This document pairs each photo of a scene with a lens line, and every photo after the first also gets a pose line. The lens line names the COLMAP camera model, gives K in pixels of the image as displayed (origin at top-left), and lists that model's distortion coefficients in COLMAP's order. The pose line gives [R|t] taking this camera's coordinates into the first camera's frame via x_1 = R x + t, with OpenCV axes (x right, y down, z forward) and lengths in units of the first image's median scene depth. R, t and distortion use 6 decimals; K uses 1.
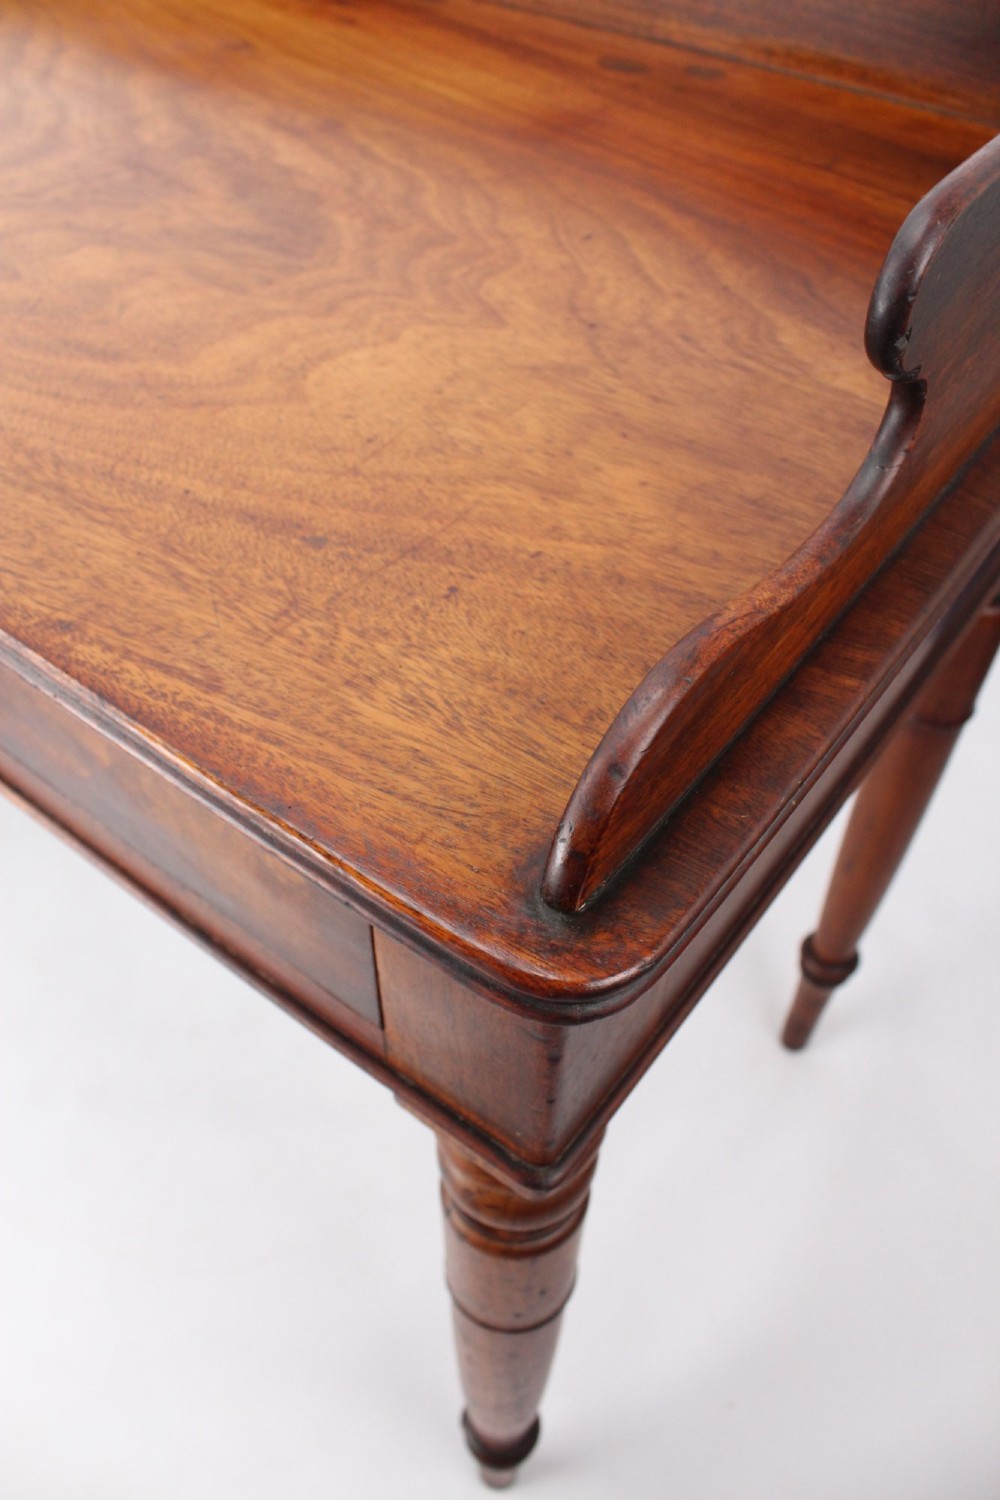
lens RADIAL K [[1206.3, 0, 500.0], [0, 1206.3, 750.0], [0, 0, 1]] dist [-0.177095, 0.148586]
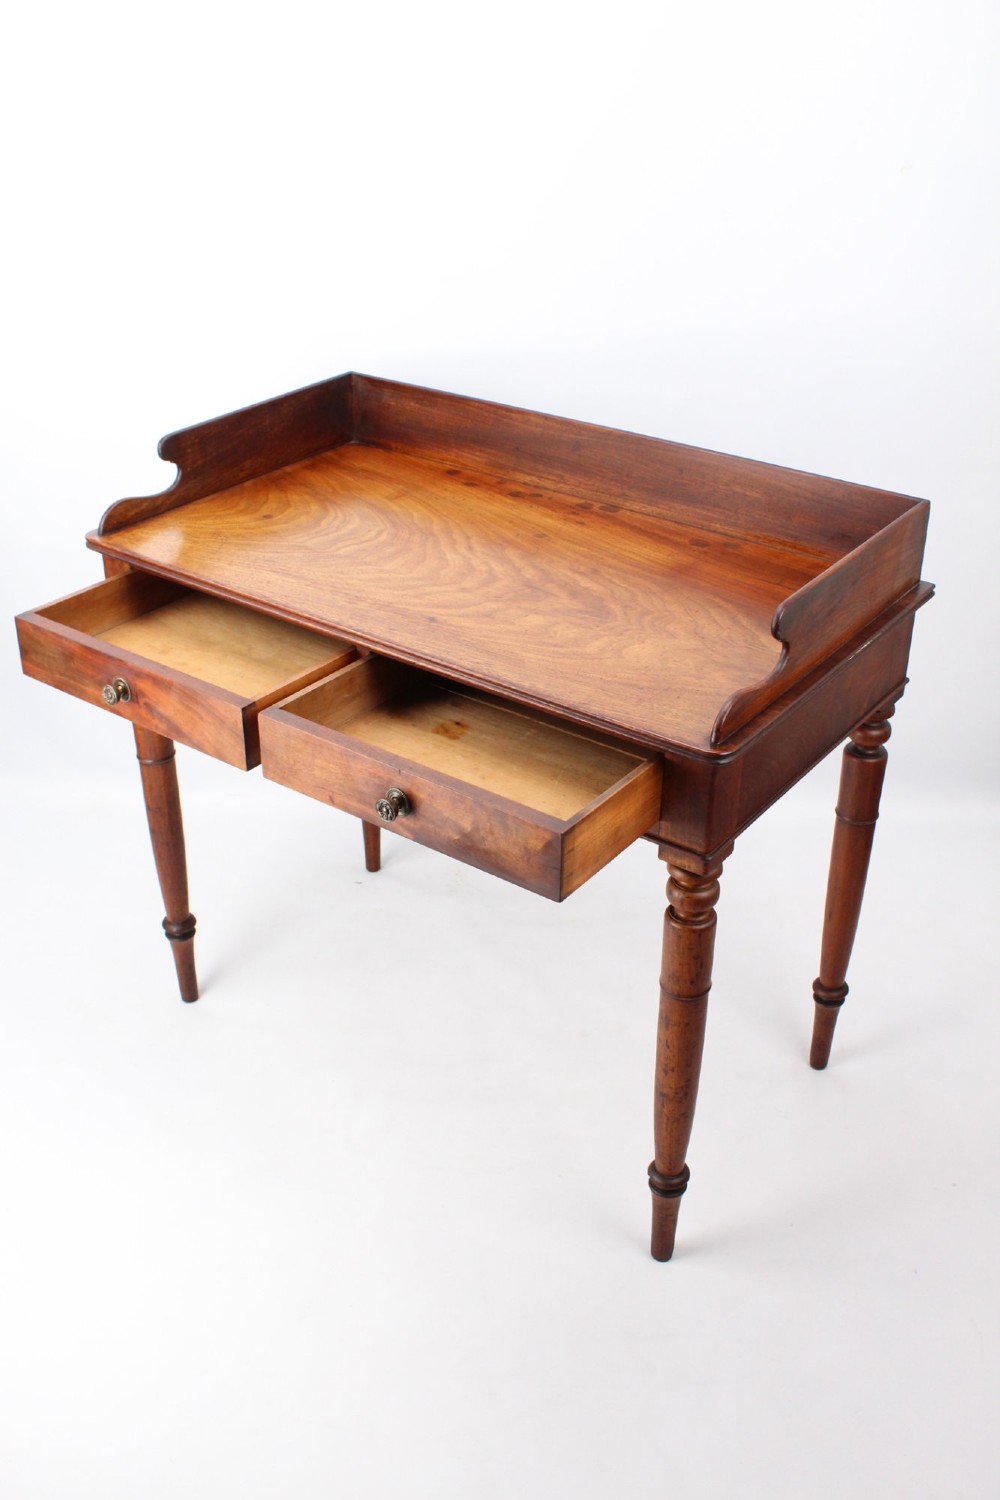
lens RADIAL K [[1476.7, 0, 500.0], [0, 1476.7, 750.0], [0, 0, 1]] dist [-0.098951, -0.000866]
pose [[0.999880, -0.015404, 0.001714, -0.483625], [0.015193, 0.952304, -0.304773, 1.143132], [0.003062, 0.304763, 0.952423, -2.725092]]
